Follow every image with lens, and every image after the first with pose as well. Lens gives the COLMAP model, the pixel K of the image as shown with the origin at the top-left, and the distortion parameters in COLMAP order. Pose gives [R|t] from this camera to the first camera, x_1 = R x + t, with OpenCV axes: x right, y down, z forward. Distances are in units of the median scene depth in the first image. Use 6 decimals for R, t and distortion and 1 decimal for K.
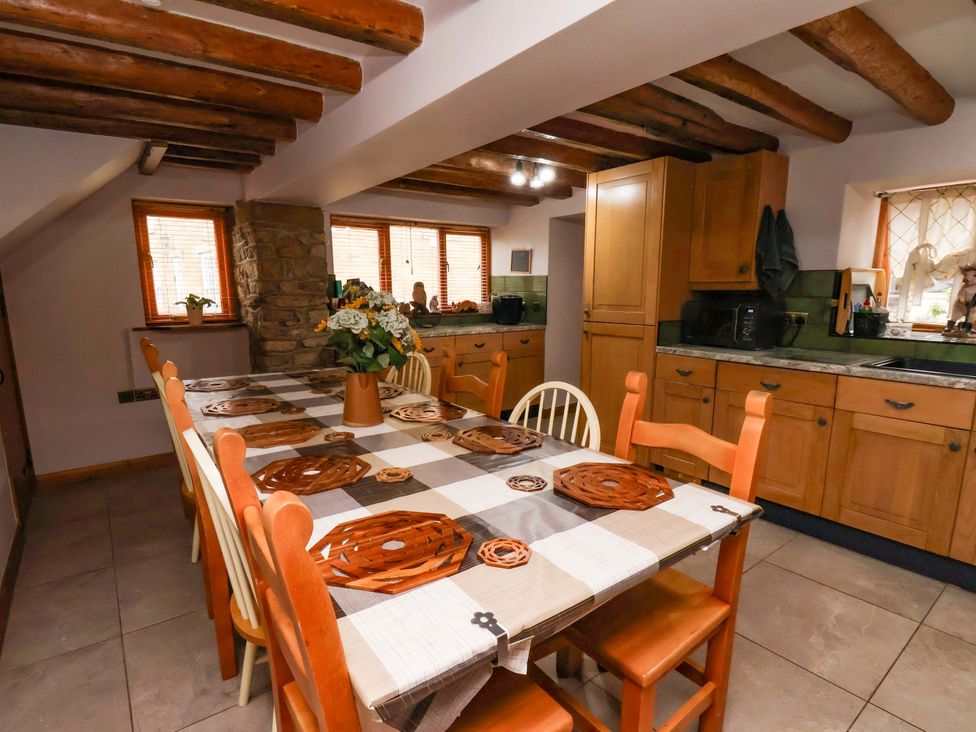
lens RADIAL K [[509.2, 0, 492.2], [0, 509.2, 380.5], [0, 0, 1]] dist [-0.000500, -0.013191]
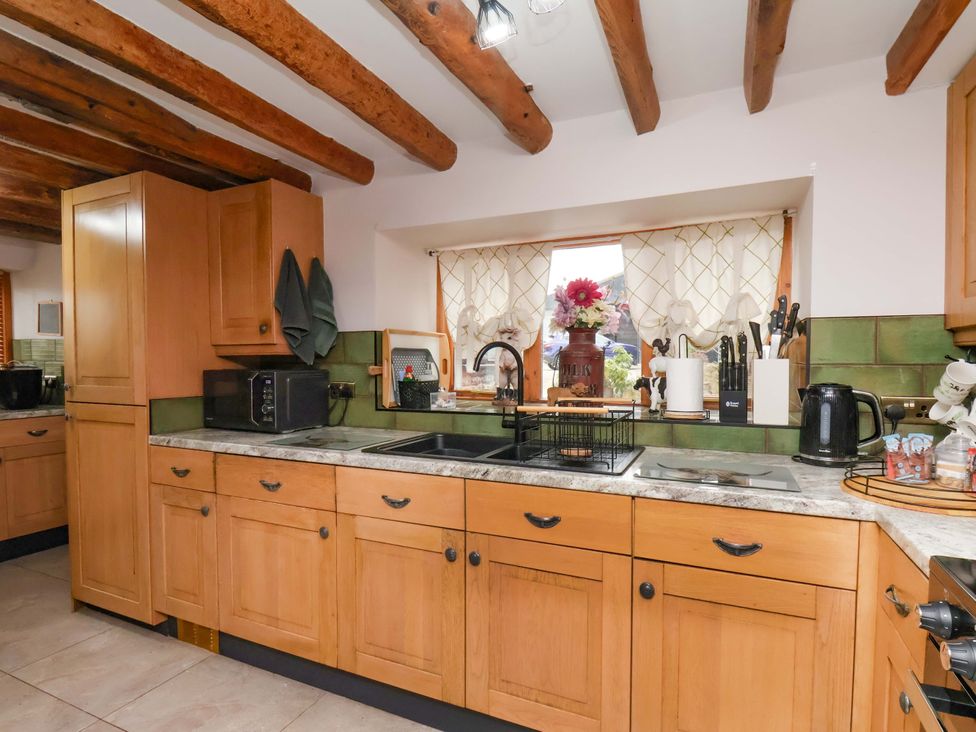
lens RADIAL K [[509.2, 0, 492.2], [0, 509.2, 380.5], [0, 0, 1]] dist [-0.000500, -0.013191]
pose [[0.874274, -0.016406, 0.485156, 0.420601], [0.086752, 0.988620, -0.122901, -0.018005], [-0.477619, 0.149537, 0.865748, 0.190606]]
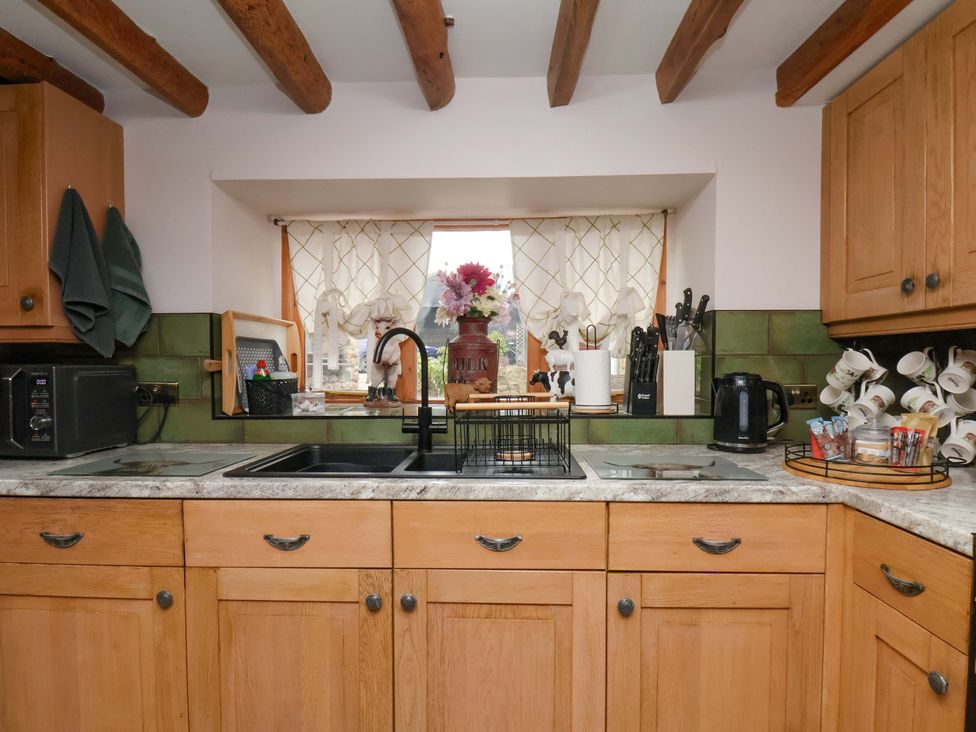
lens RADIAL K [[509.2, 0, 492.2], [0, 509.2, 380.5], [0, 0, 1]] dist [-0.000500, -0.013191]
pose [[0.623366, -0.022924, 0.781594, 0.386154], [0.142755, 0.986107, -0.084933, -0.032685], [-0.768789, 0.164521, 0.617978, 0.346939]]
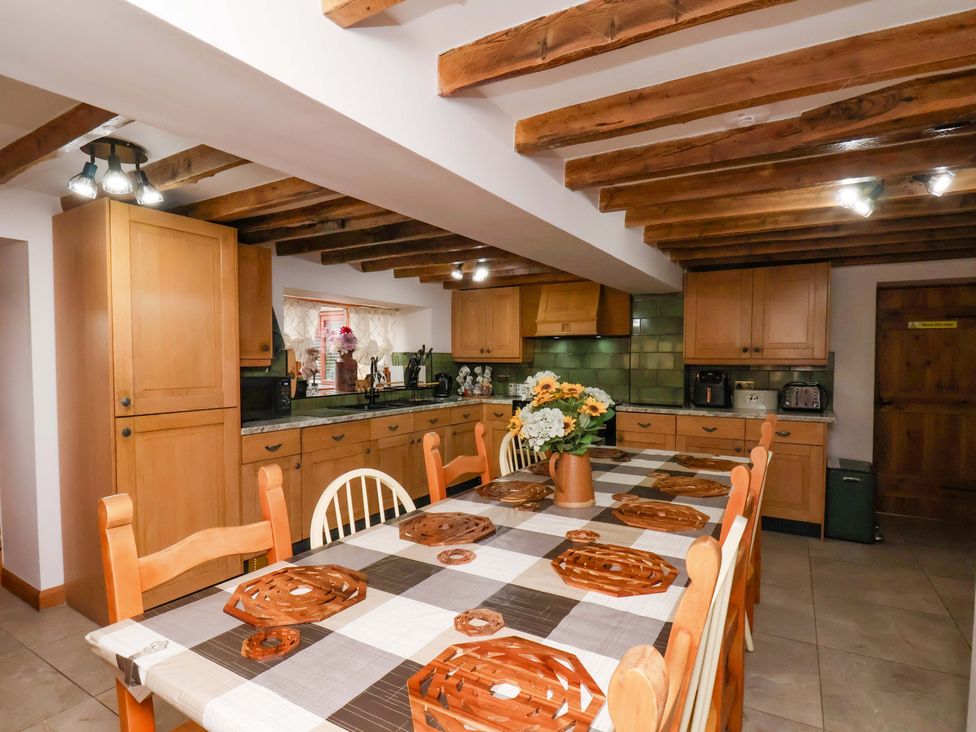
lens RADIAL K [[509.2, 0, 492.2], [0, 509.2, 380.5], [0, 0, 1]] dist [-0.000500, -0.013191]
pose [[-0.379216, -0.040096, 0.924439, -0.707837], [0.163753, 0.980383, 0.109696, -0.186970], [-0.910703, 0.192978, -0.365212, 0.963649]]
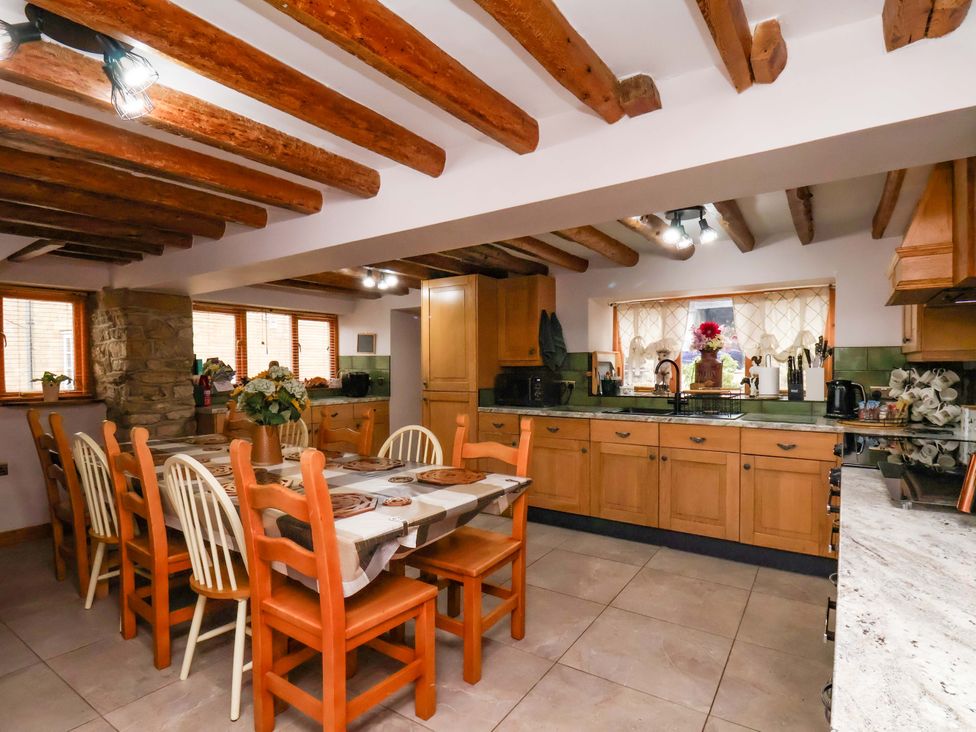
lens RADIAL K [[509.2, 0, 492.2], [0, 509.2, 380.5], [0, 0, 1]] dist [-0.000500, -0.013191]
pose [[0.946707, -0.011872, 0.321876, -0.079742], [0.061426, 0.987634, -0.144240, 0.063303], [-0.316184, 0.156325, 0.935730, -0.303312]]
